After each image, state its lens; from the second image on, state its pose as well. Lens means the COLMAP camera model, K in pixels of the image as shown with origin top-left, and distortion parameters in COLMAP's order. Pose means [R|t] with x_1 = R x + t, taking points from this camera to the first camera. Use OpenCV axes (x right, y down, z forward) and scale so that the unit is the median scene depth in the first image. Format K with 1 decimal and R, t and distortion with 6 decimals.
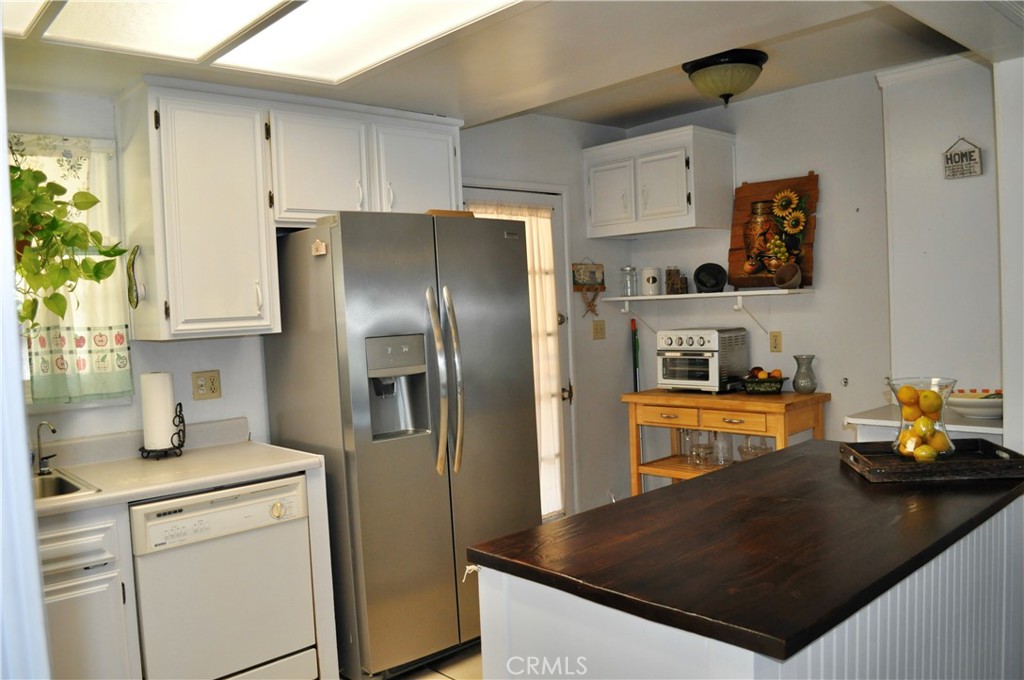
lens RADIAL K [[800.0, 0, 515.9], [0, 800.0, 340.4], [0, 0, 1]] dist [-0.084960, 0.012635]
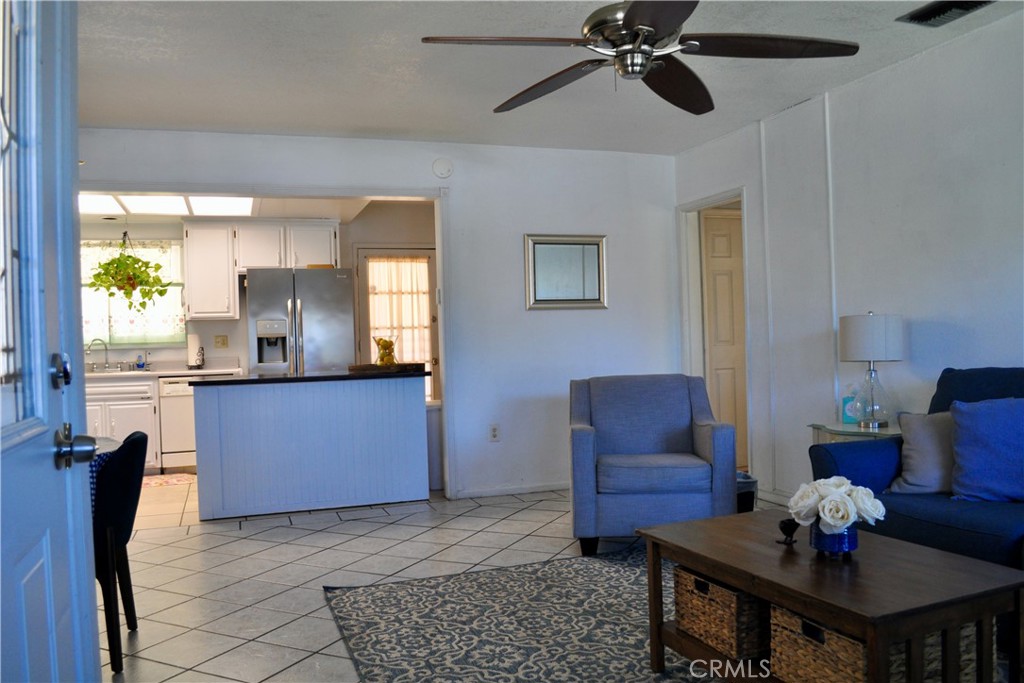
lens RADIAL K [[800.0, 0, 512.0], [0, 800.0, 347.3], [0, 0, 1]] dist [-0.084960, 0.012635]
pose [[0.918379, 0.022703, -0.395051, 0.995808], [-0.030415, 0.999449, -0.013270, 0.058523], [0.394532, 0.024202, 0.918563, -0.604655]]
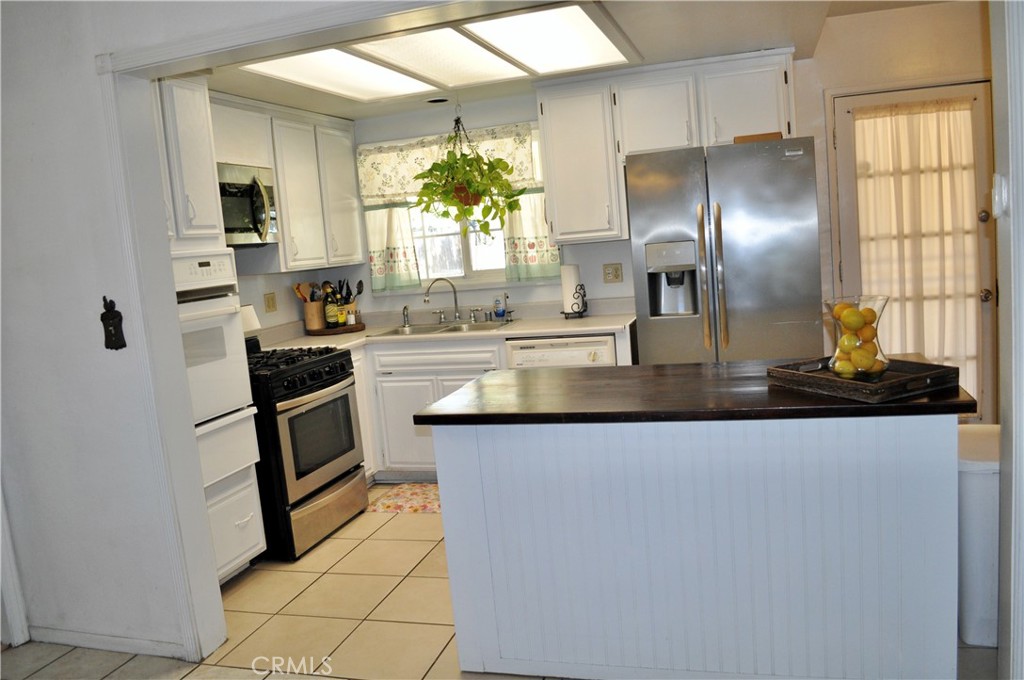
lens RADIAL K [[800.0, 0, 514.9], [0, 800.0, 338.7], [0, 0, 1]] dist [-0.084960, 0.012635]
pose [[0.505305, 0.105798, -0.856431, 0.624341], [0.025682, 0.990173, 0.137472, -0.025282], [0.862559, -0.091460, 0.497622, 0.059203]]
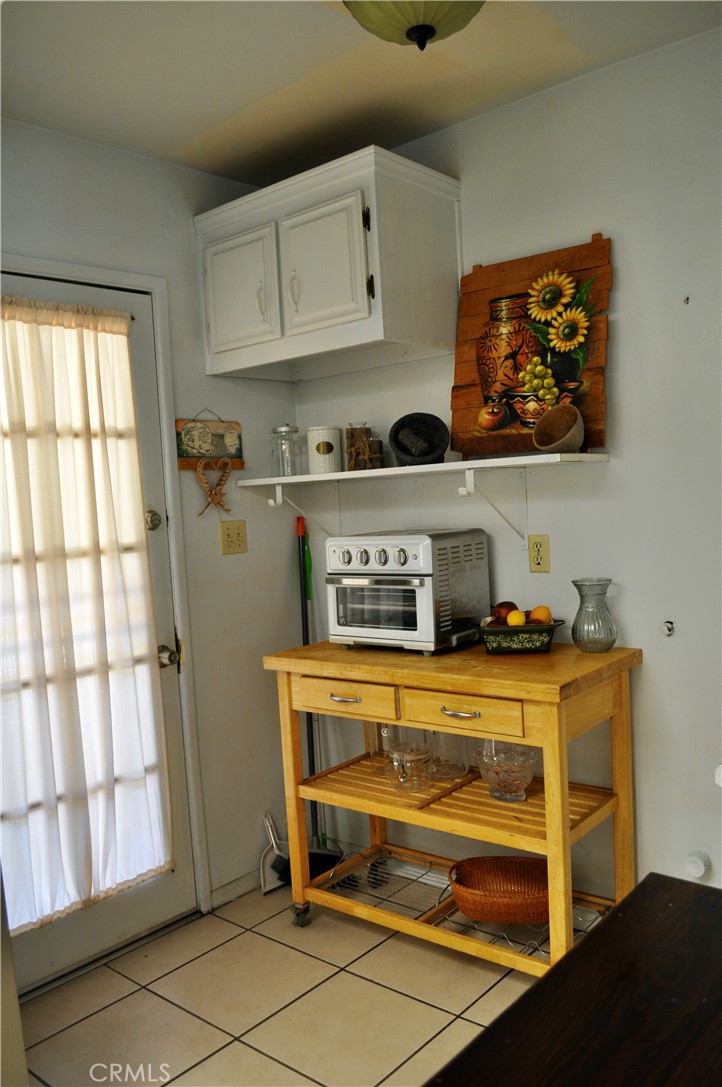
lens RADIAL K [[849.3, 0, 364.5], [0, 849.3, 538.1], [0, 0, 1]] dist [-0.084960, 0.012635]
pose [[0.993656, -0.023163, 0.110052, 0.147986], [0.023049, 0.999732, 0.002305, -0.013358], [-0.110076, 0.000246, 0.993923, 0.444861]]
